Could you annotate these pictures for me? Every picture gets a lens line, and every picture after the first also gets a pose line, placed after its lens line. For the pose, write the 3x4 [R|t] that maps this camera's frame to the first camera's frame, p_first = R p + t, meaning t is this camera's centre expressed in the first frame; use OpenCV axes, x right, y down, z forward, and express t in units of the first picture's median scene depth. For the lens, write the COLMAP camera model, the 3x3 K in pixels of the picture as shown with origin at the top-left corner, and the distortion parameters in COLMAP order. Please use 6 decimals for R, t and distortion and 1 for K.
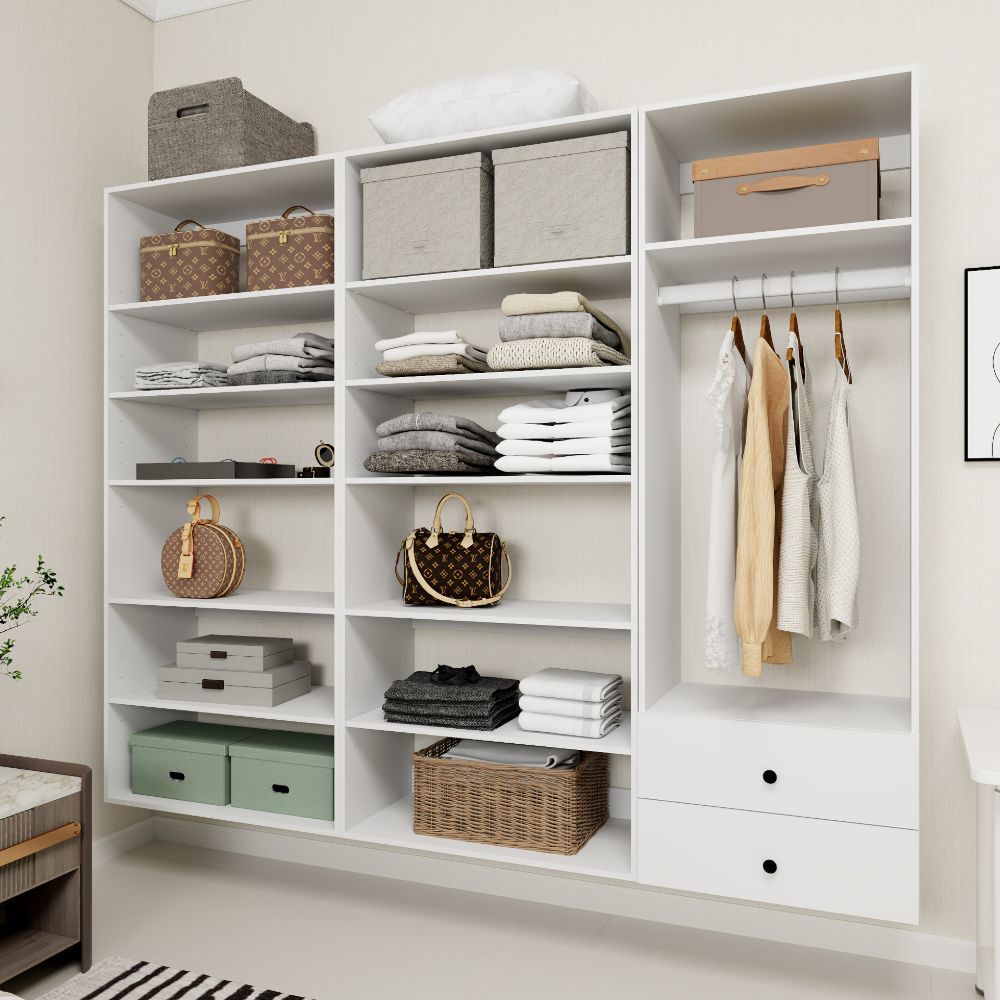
lens RADIAL K [[990.3, 0, 500.0], [0, 990.3, 500.0], [0, 0, 1]] dist [-0.001878, 0.006103]
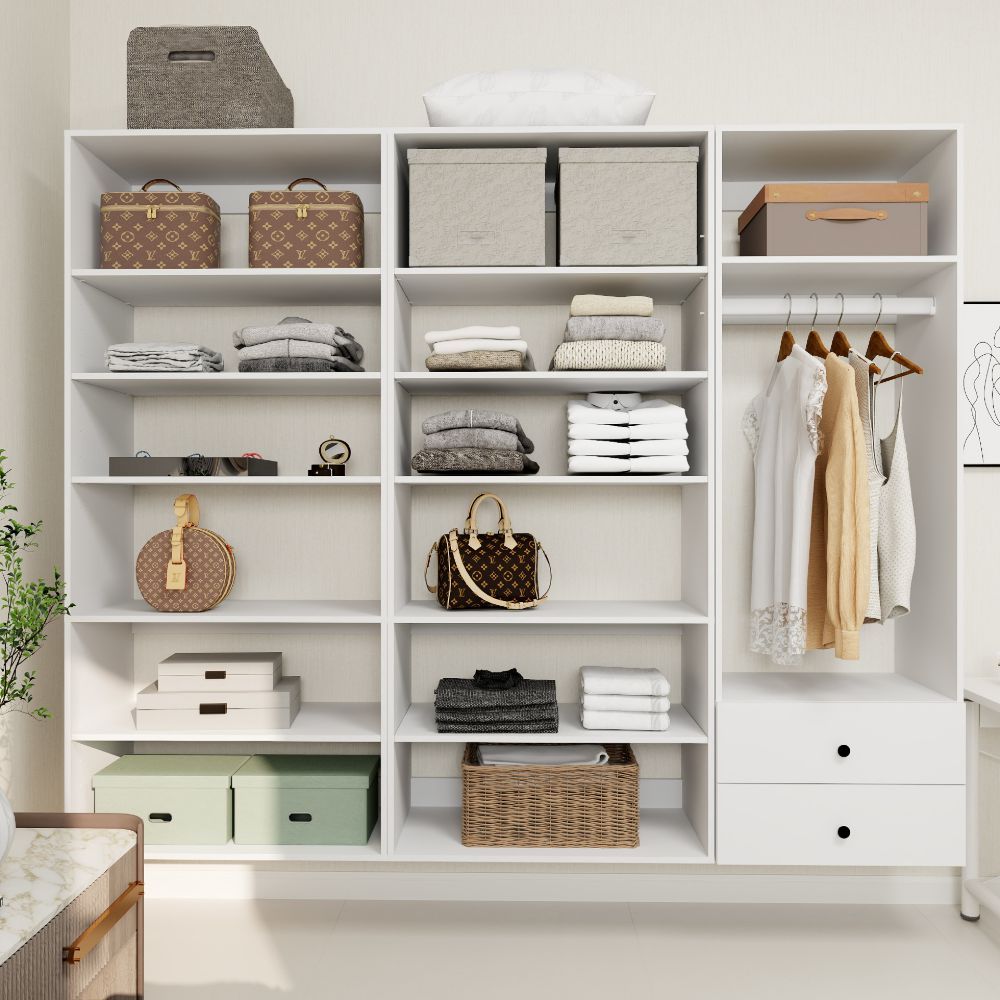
lens RADIAL K [[976.4, 0, 500.0], [0, 976.4, 500.0], [0, 0, 1]] dist [0.002920, -0.012572]
pose [[0.932734, 0.000067, 0.360564, -0.392101], [-0.000275, 1.000000, 0.000526, -0.000526], [-0.360564, -0.000589, 0.932734, 0.101597]]
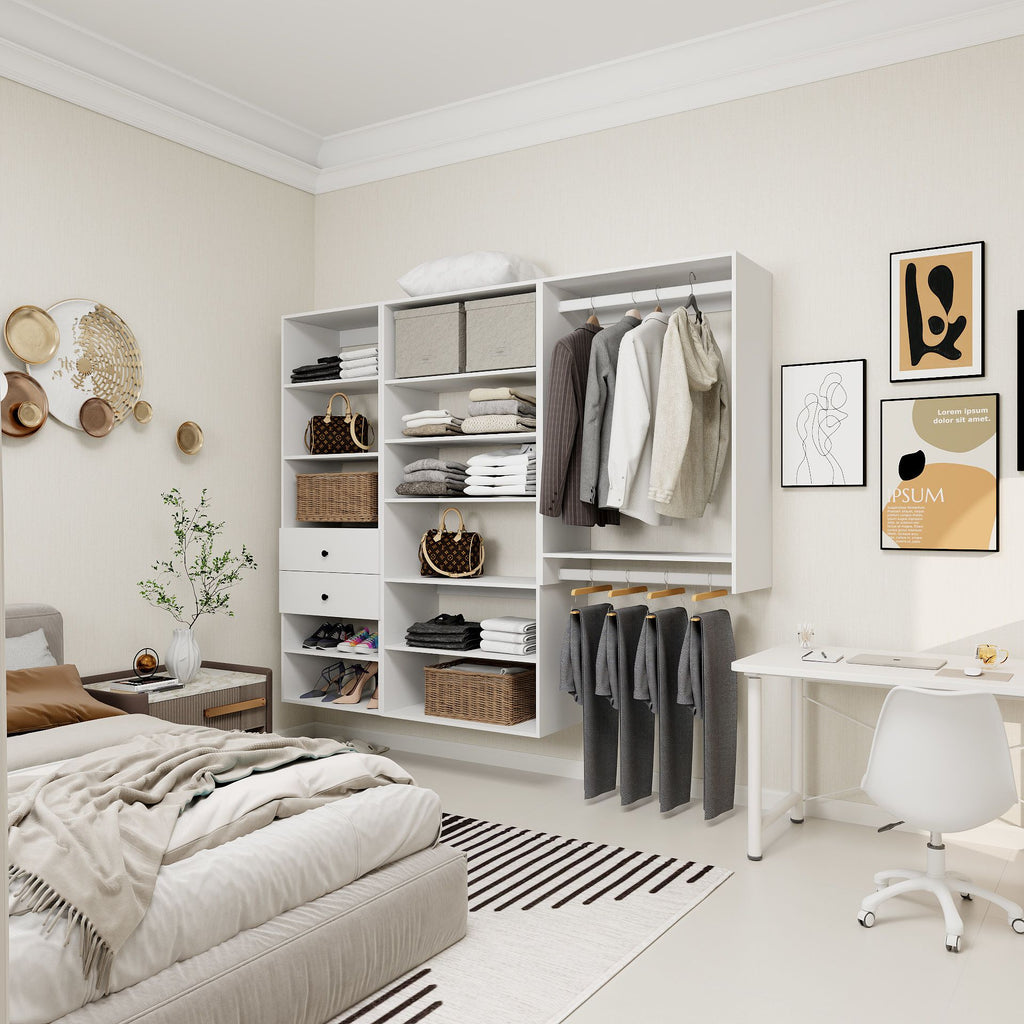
lens RADIAL K [[1014.1, 0, 512.0], [0, 1014.1, 512.0], [0, 0, 1]] dist [-0.001878, 0.006103]
pose [[0.984205, -0.000364, -0.177031, 0.349913], [0.000392, 1.000000, 0.000124, -0.000278], [0.177031, -0.000191, 0.984205, -0.623307]]
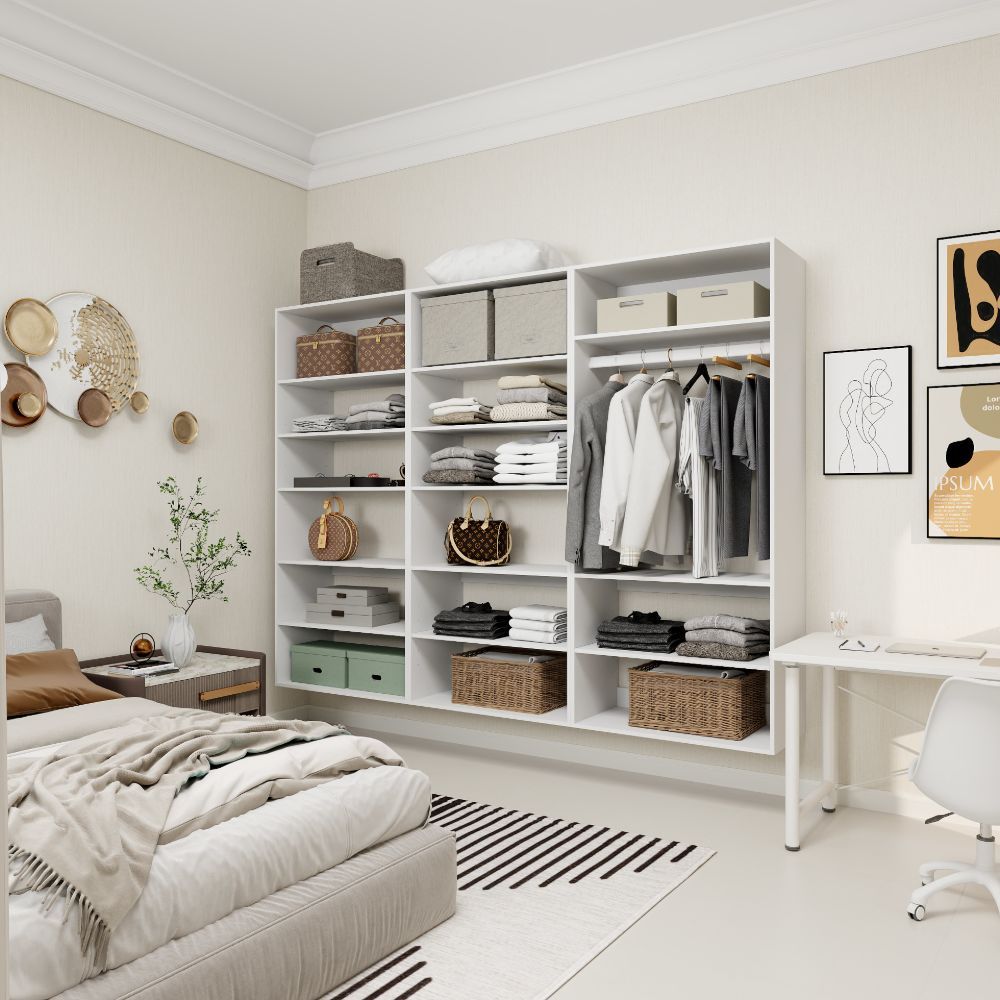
lens RADIAL K [[990.3, 0, 500.0], [0, 990.3, 500.0], [0, 0, 1]] dist [-0.001878, 0.006103]
pose [[0.984203, -0.000285, -0.177043, 0.279365], [0.000311, 1.000000, 0.000117, -0.000263], [0.177043, -0.000170, 0.984203, -0.594593]]
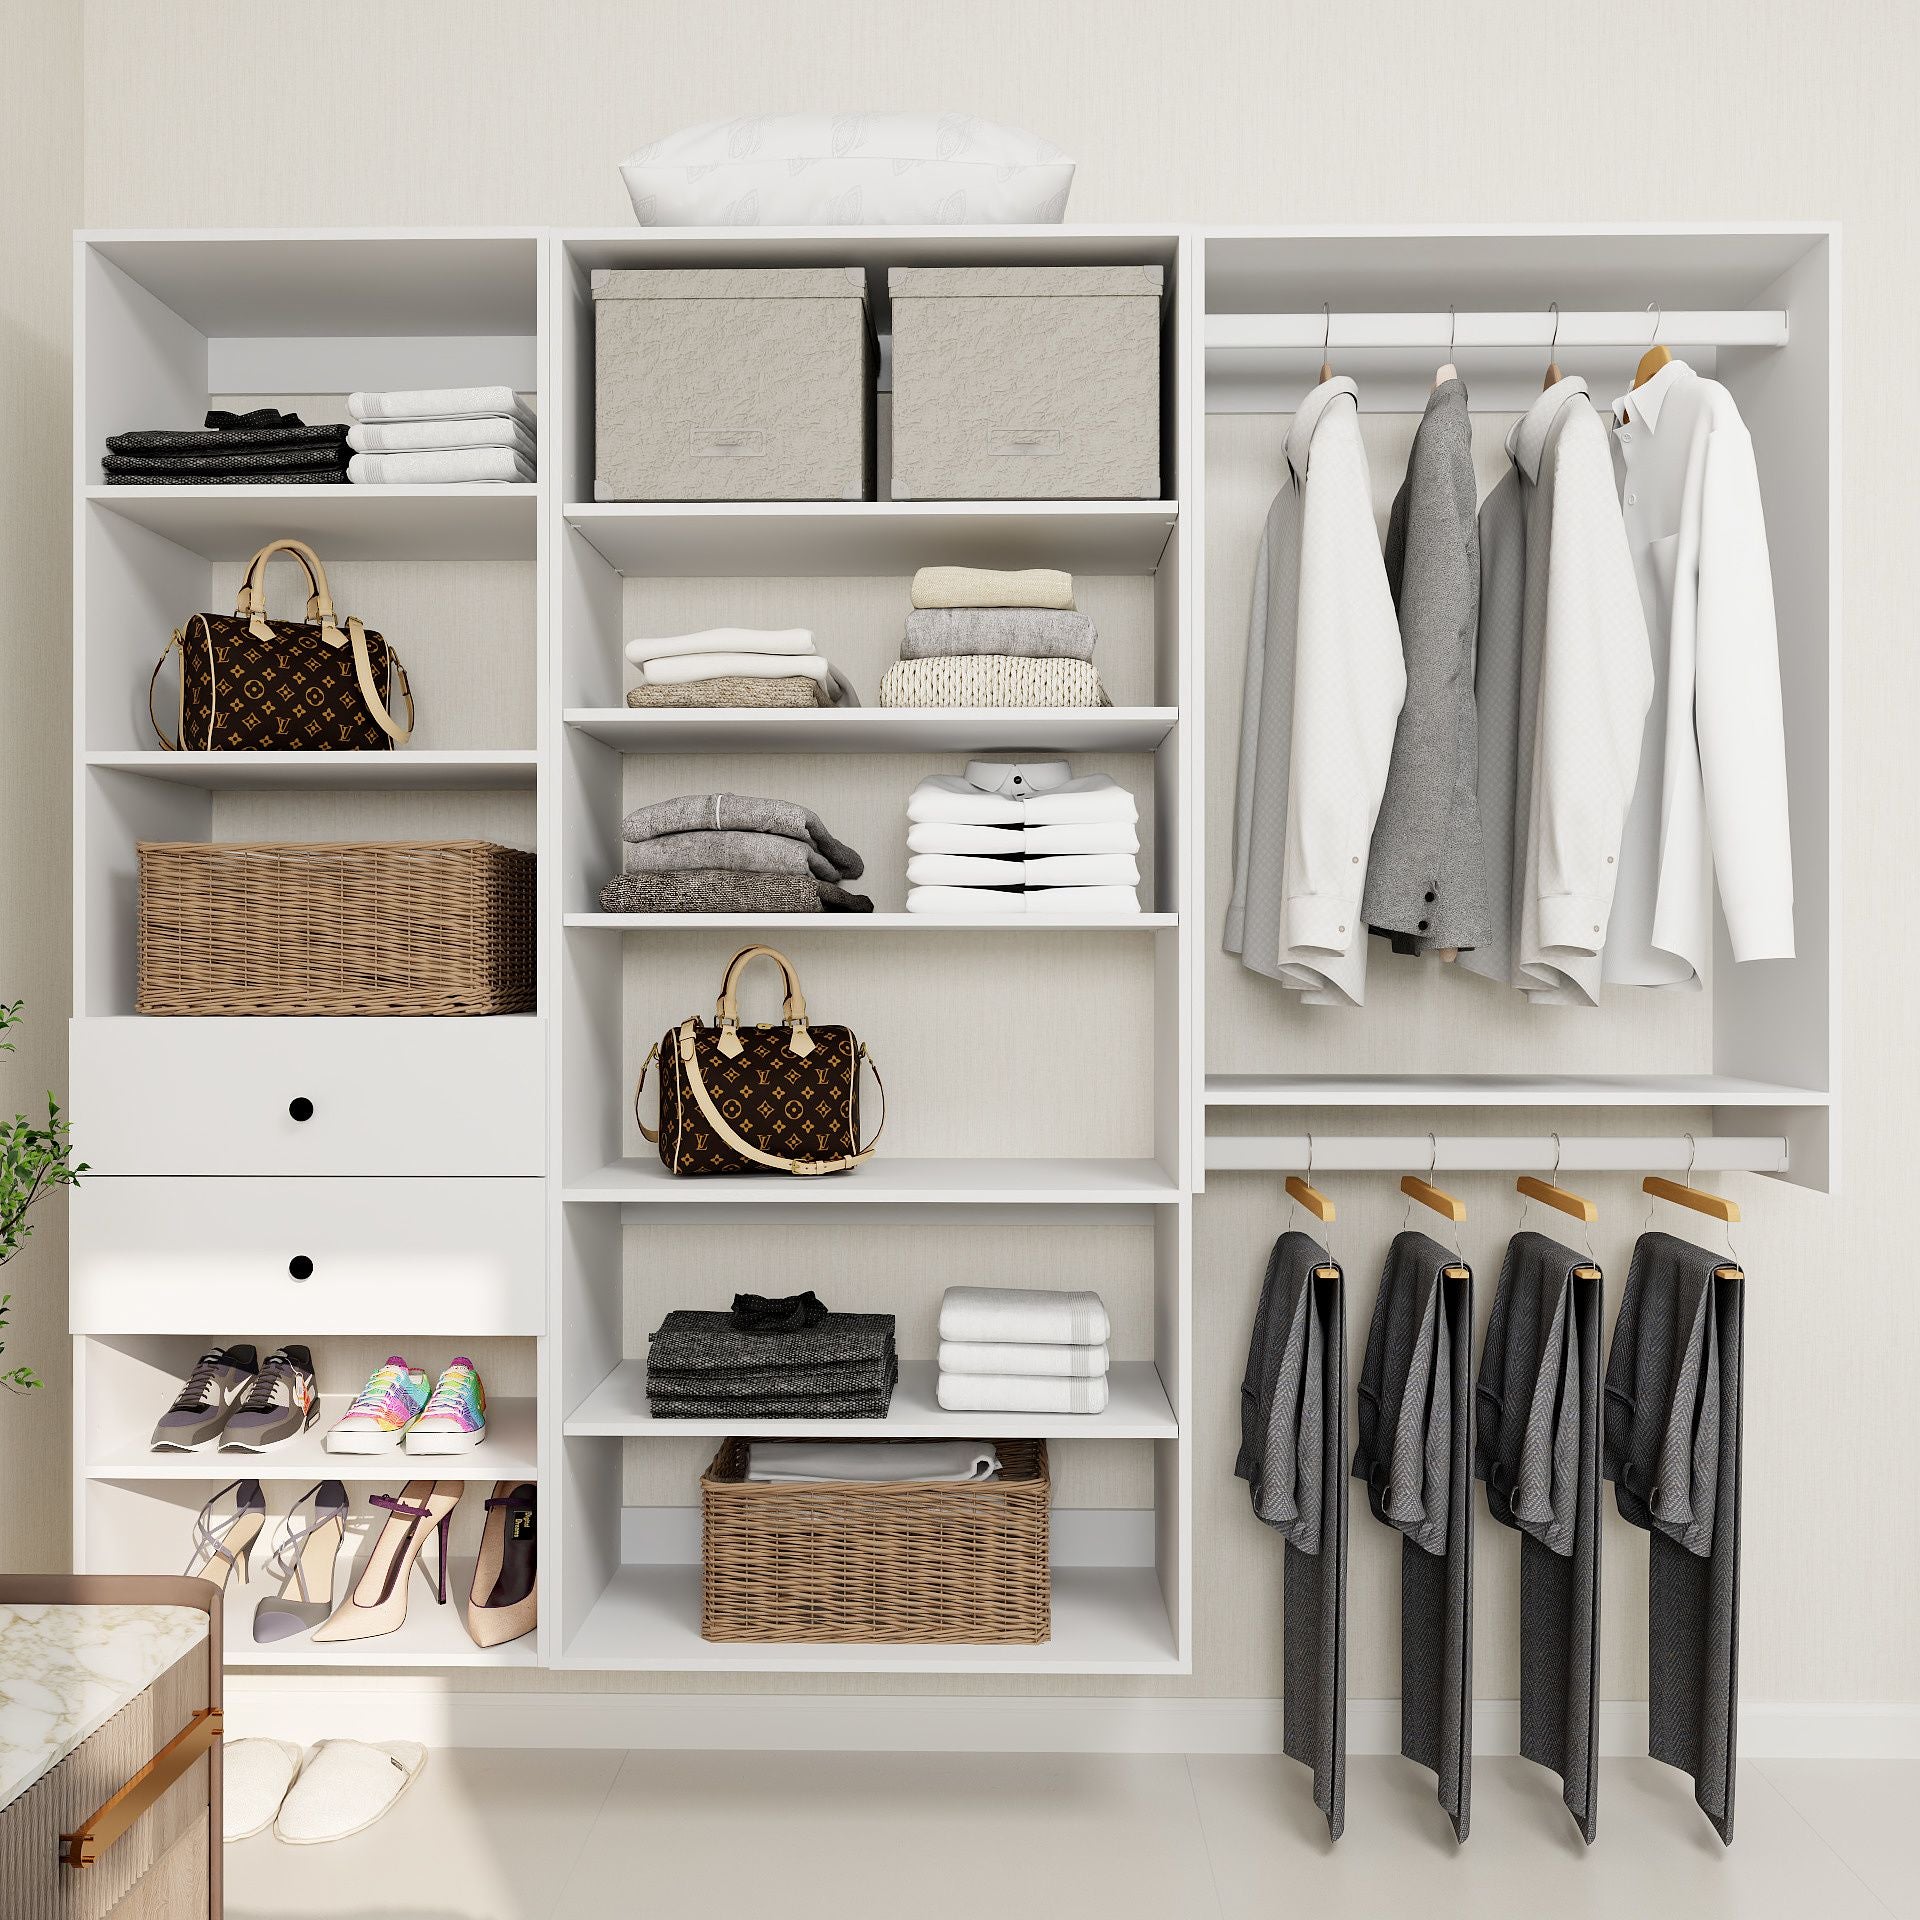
lens RADIAL K [[1922.2, 0, 960.0], [0, 1922.2, 960.0], [0, 0, 1]] dist [0.007209, -0.055724]
pose [[0.931300, 0.000493, 0.364253, -0.312103], [-0.000845, 0.999999, 0.000808, -0.000837], [-0.364253, -0.001060, 0.931300, 0.069479]]
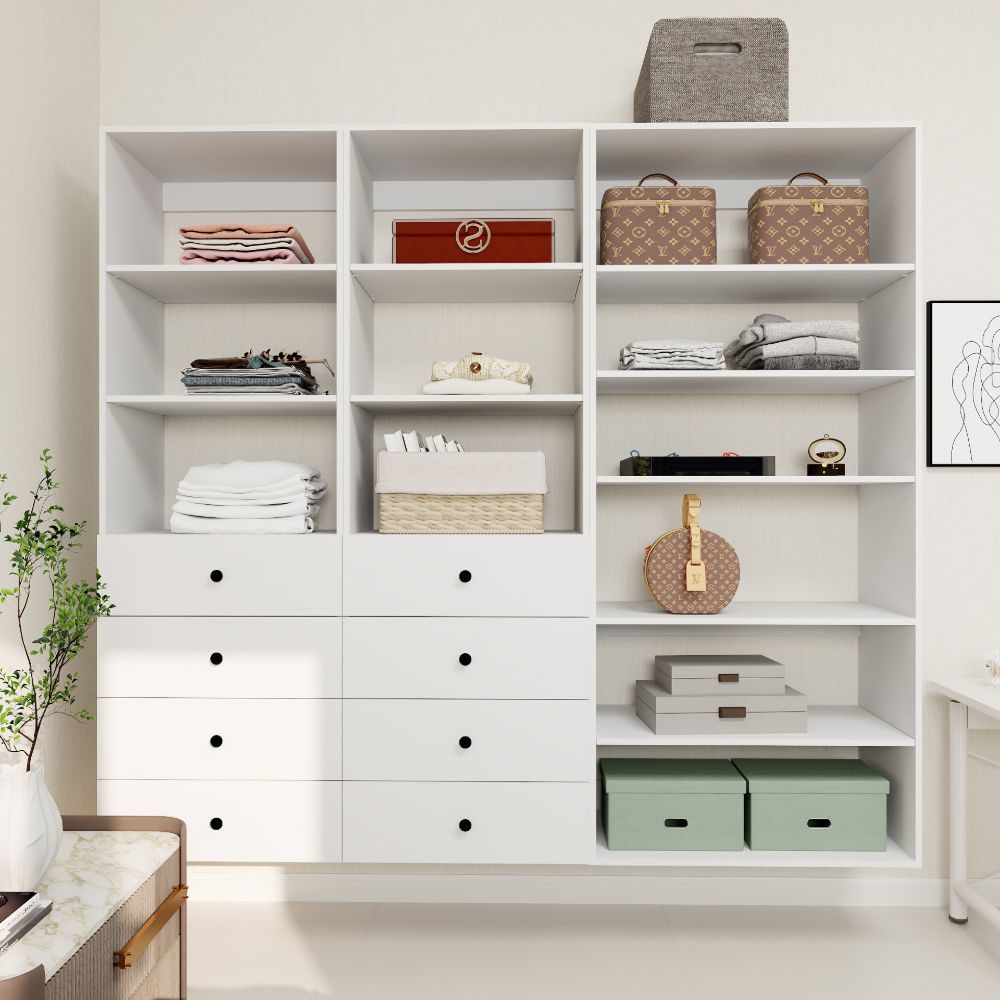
lens RADIAL K [[985.4, 0, 500.0], [0, 985.4, 500.0], [0, 0, 1]] dist [-0.002494, 0.010884]
pose [[0.933597, -0.000013, 0.358324, -0.847896], [-0.000163, 1.000000, 0.000459, -0.000359], [-0.358324, -0.000487, 0.933597, 0.285662]]
